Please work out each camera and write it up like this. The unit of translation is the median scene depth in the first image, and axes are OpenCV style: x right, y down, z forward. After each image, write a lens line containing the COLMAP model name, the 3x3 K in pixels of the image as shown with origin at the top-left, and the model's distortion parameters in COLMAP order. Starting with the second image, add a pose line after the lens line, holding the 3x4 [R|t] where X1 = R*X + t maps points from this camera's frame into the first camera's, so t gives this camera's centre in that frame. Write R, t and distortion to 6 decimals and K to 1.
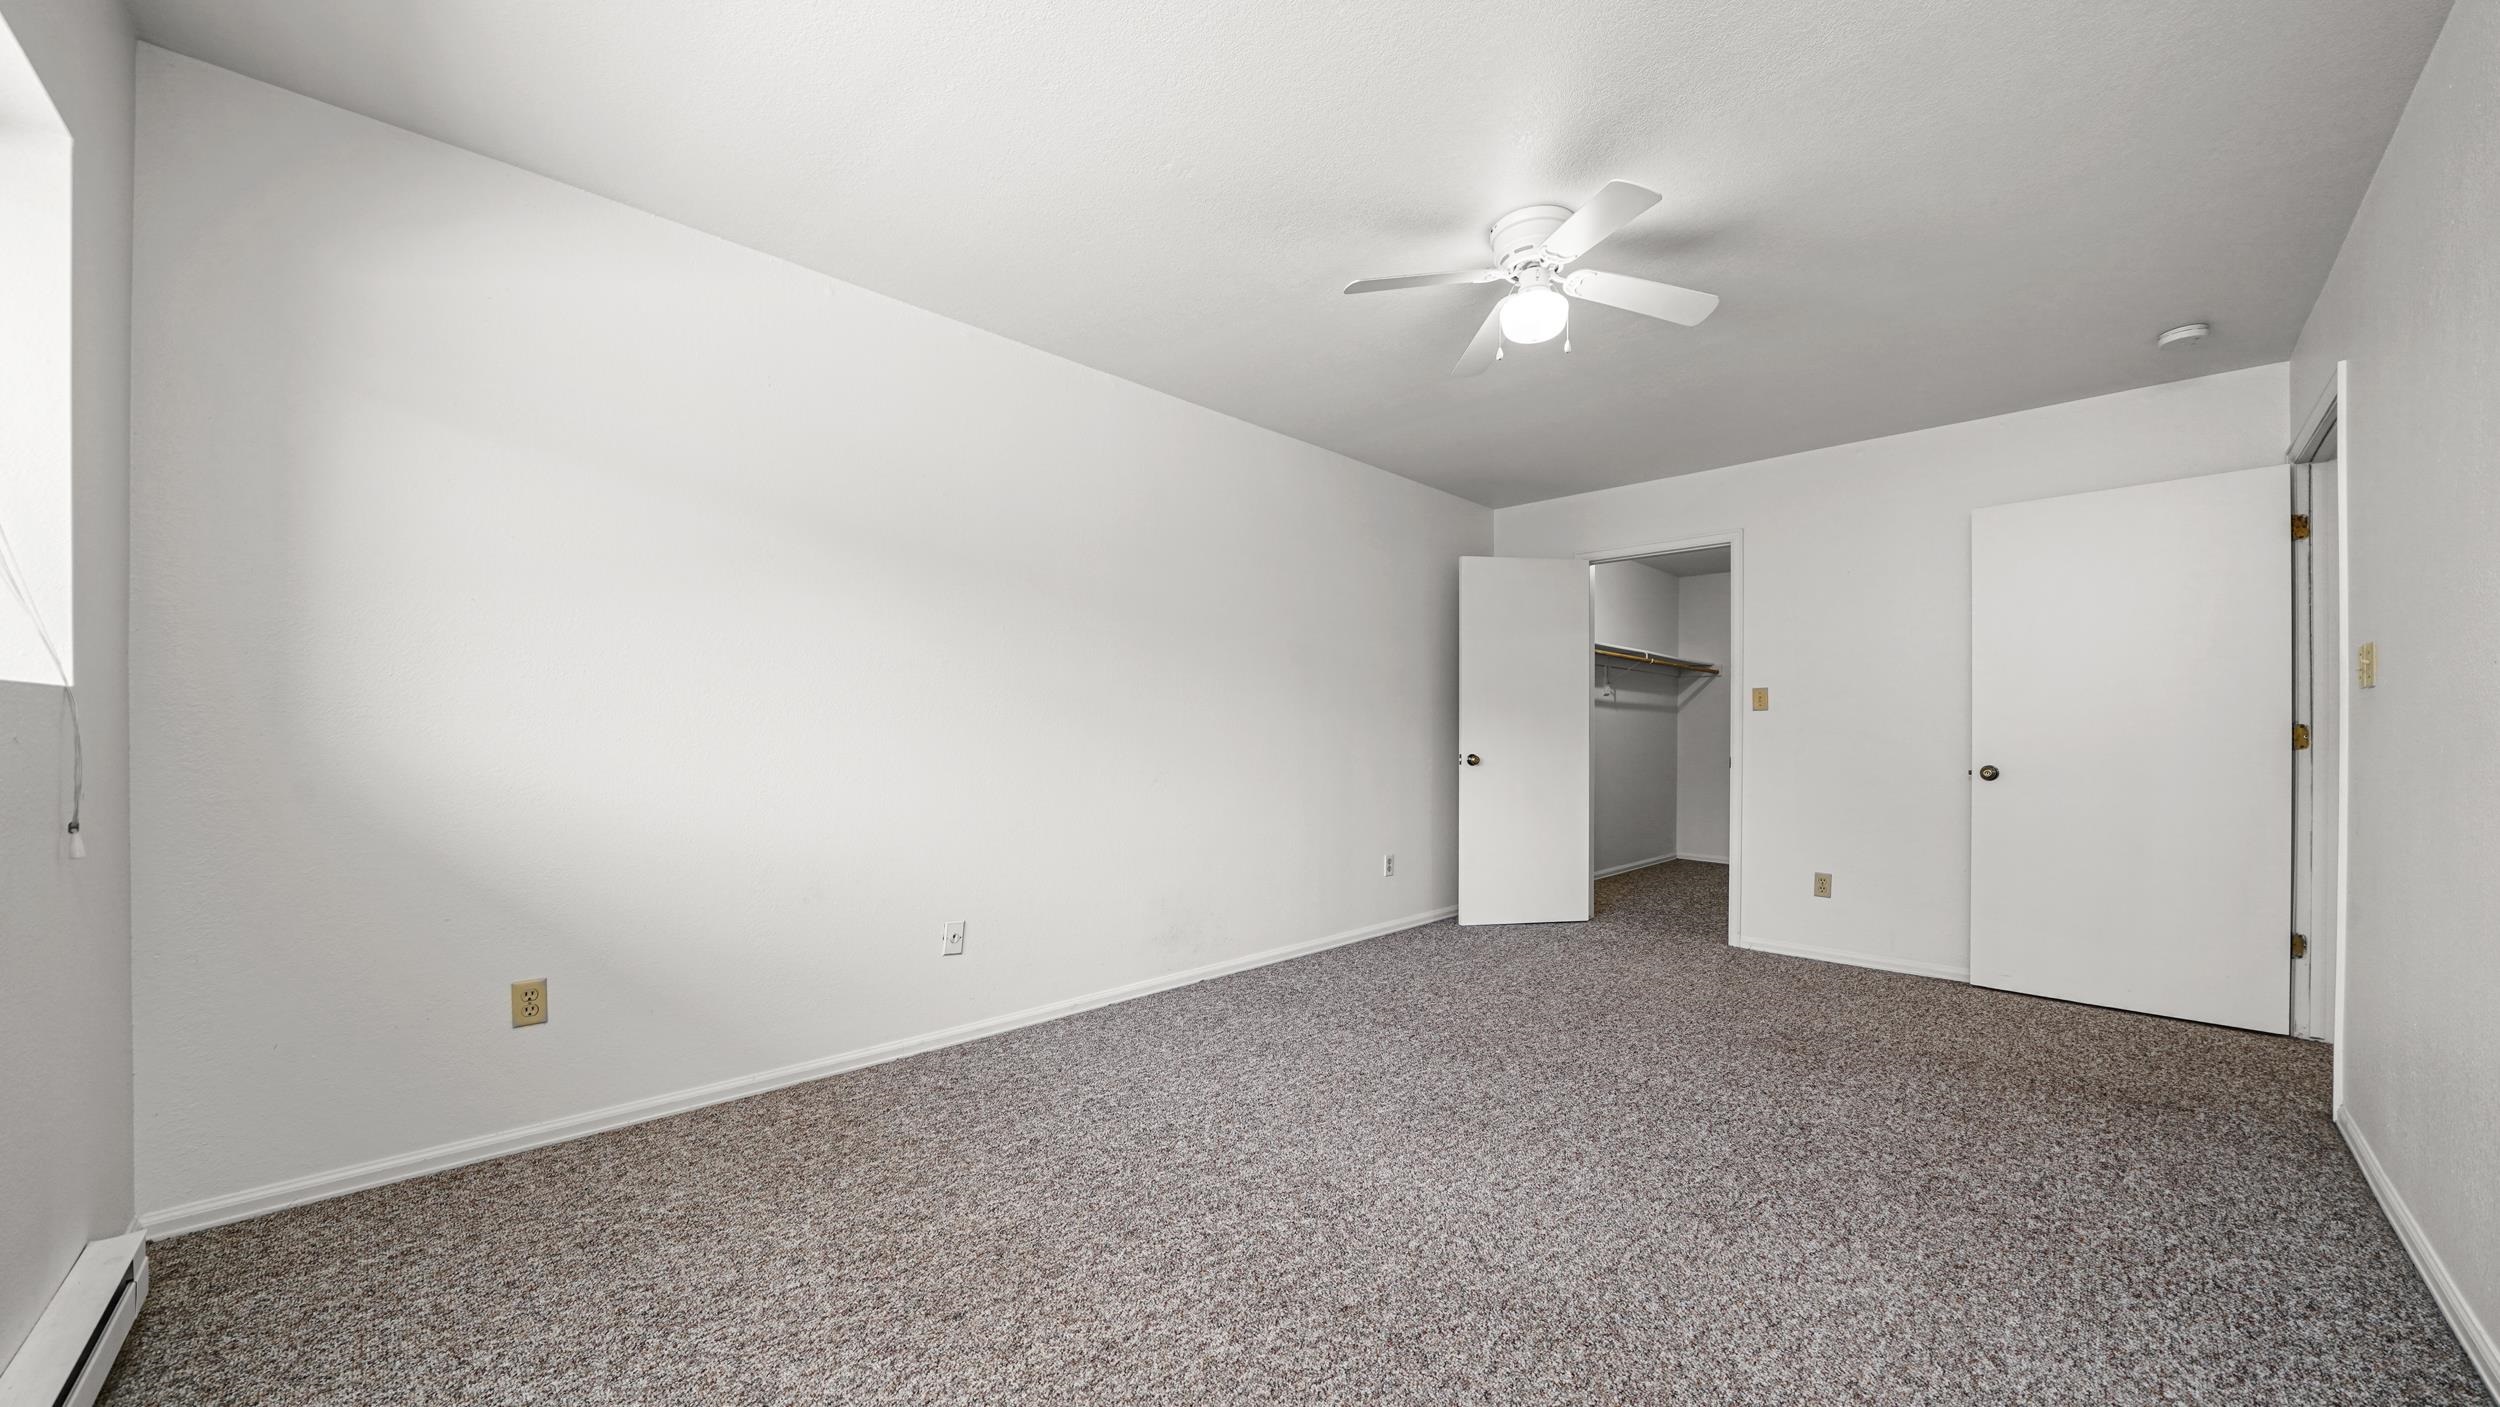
lens RADIAL K [[857.0, 0, 1253.8], [0, 857.0, 726.2], [0, 0, 1]] dist [-0.019089, -0.000019]
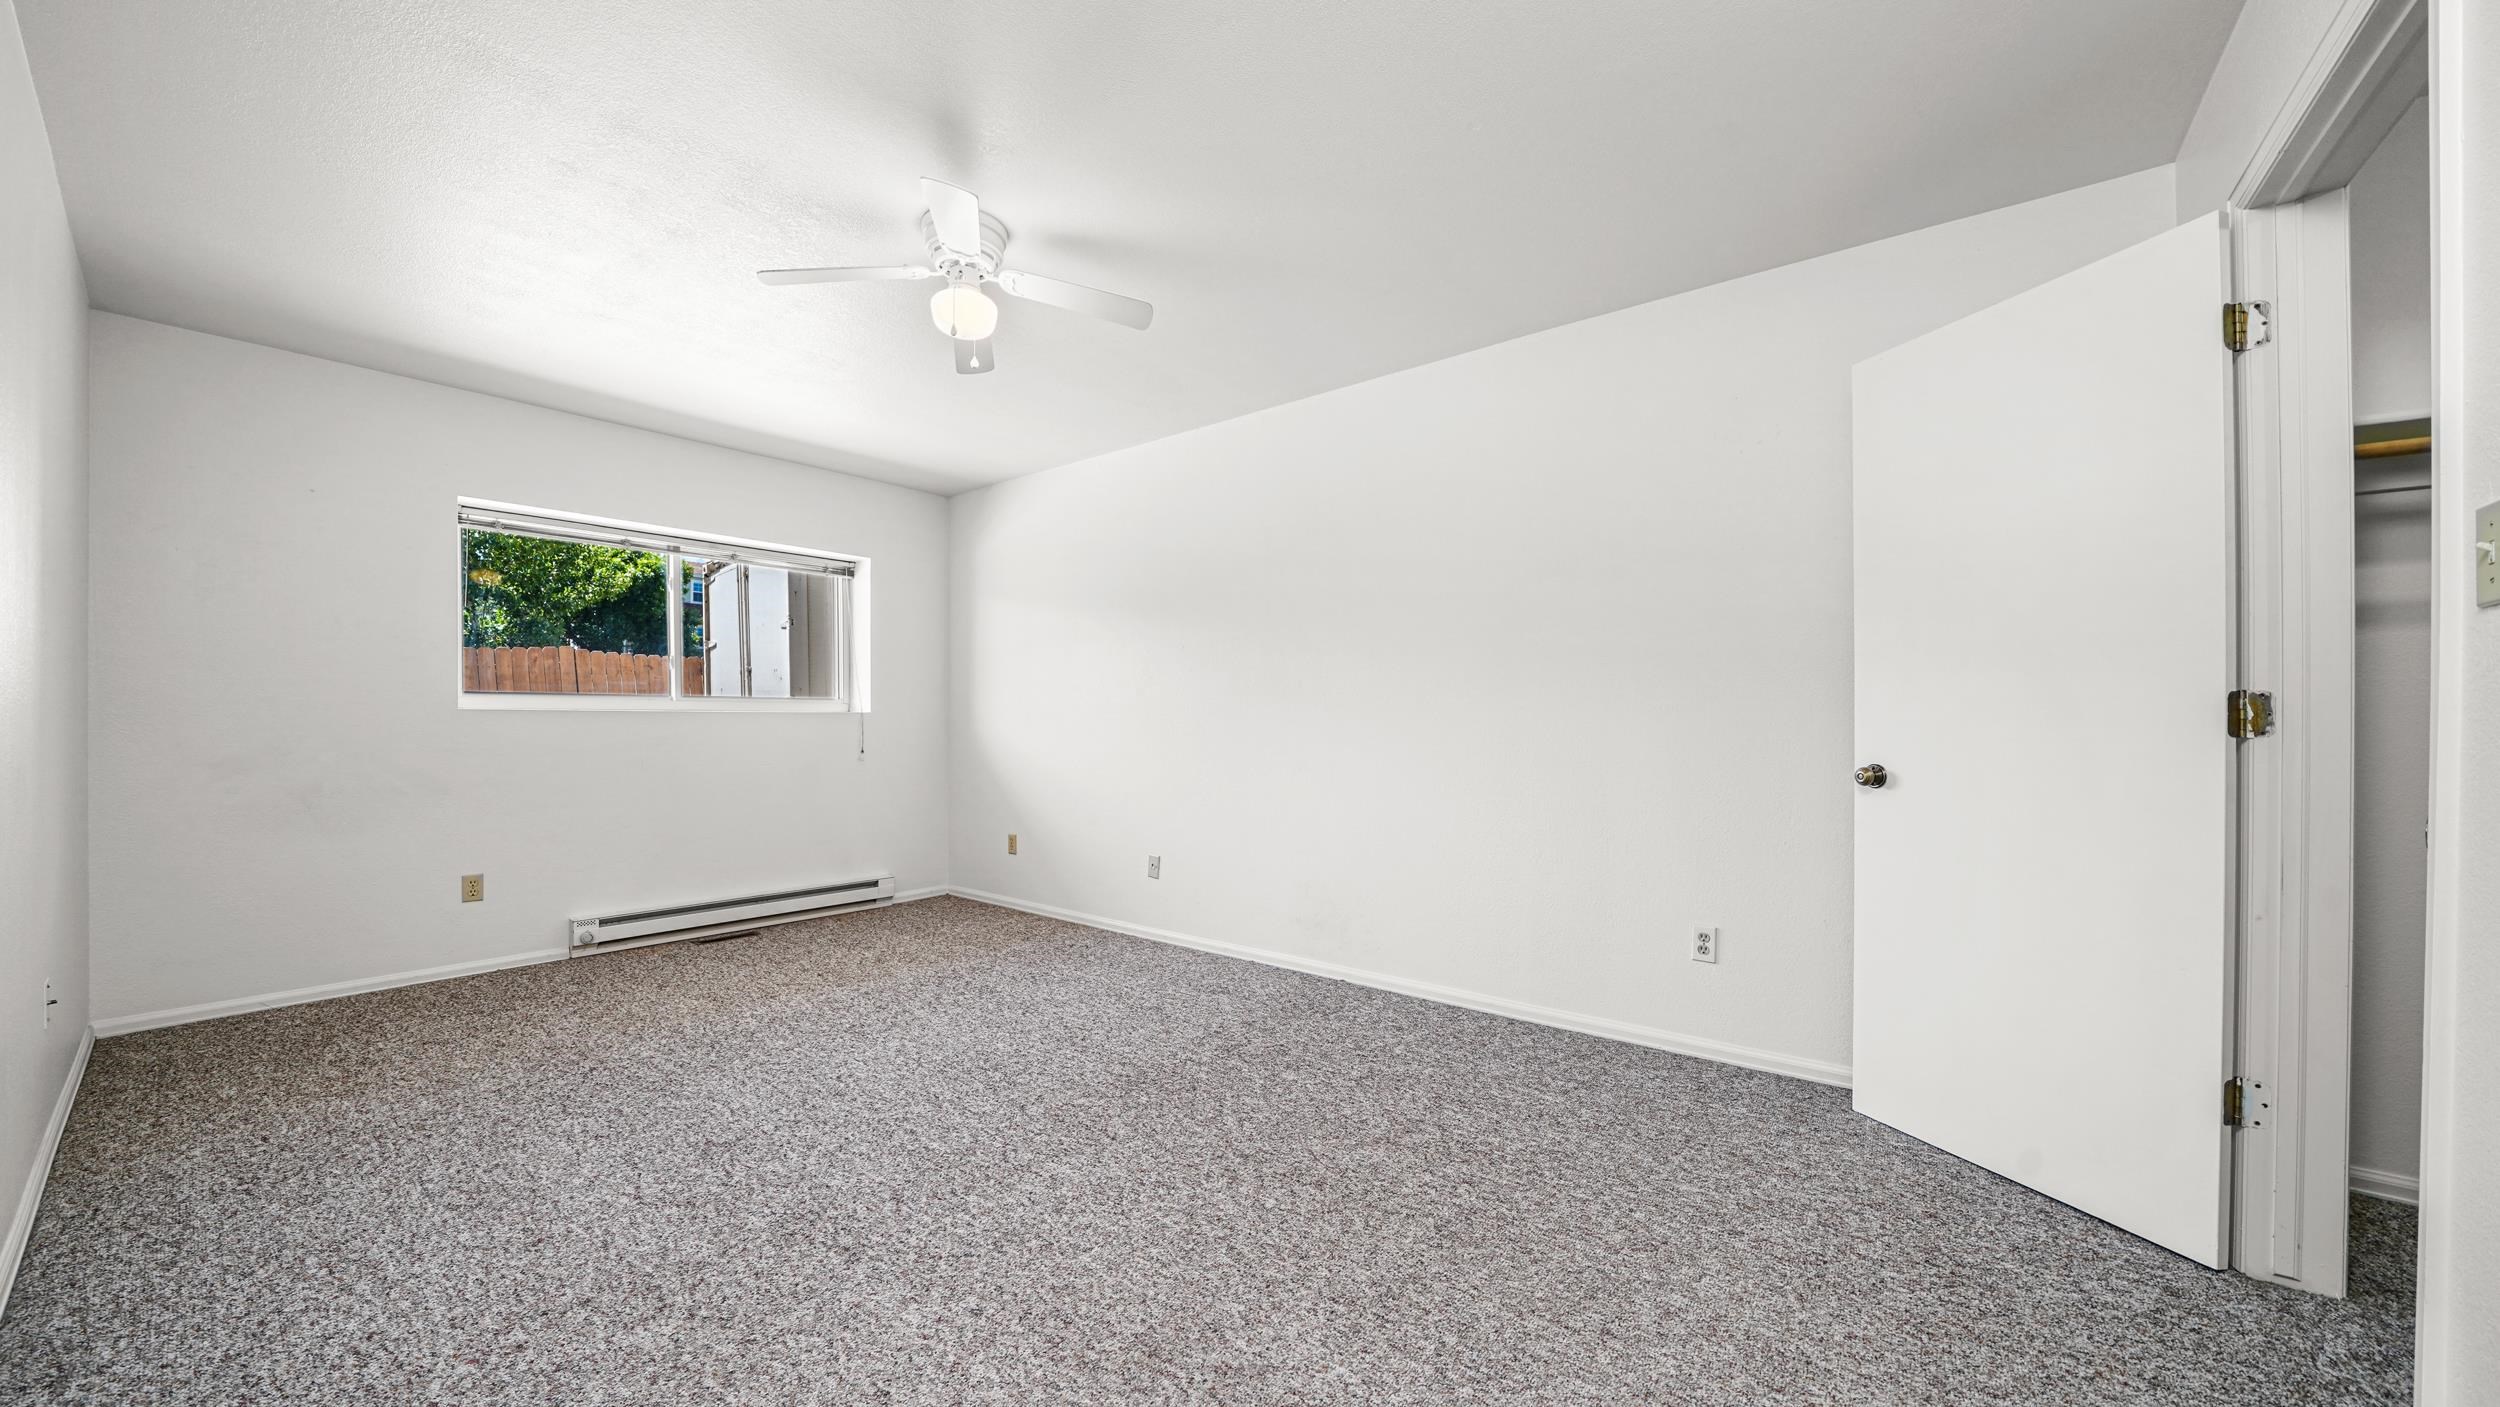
lens RADIAL K [[857.0, 0, 1253.6], [0, 857.0, 720.7], [0, 0, 1]] dist [-0.019089, -0.000019]
pose [[0.138003, -0.012090, -0.990358, 1.123011], [0.007811, 0.999908, -0.011118, 0.018974], [0.990401, -0.006202, 0.138085, 0.979623]]
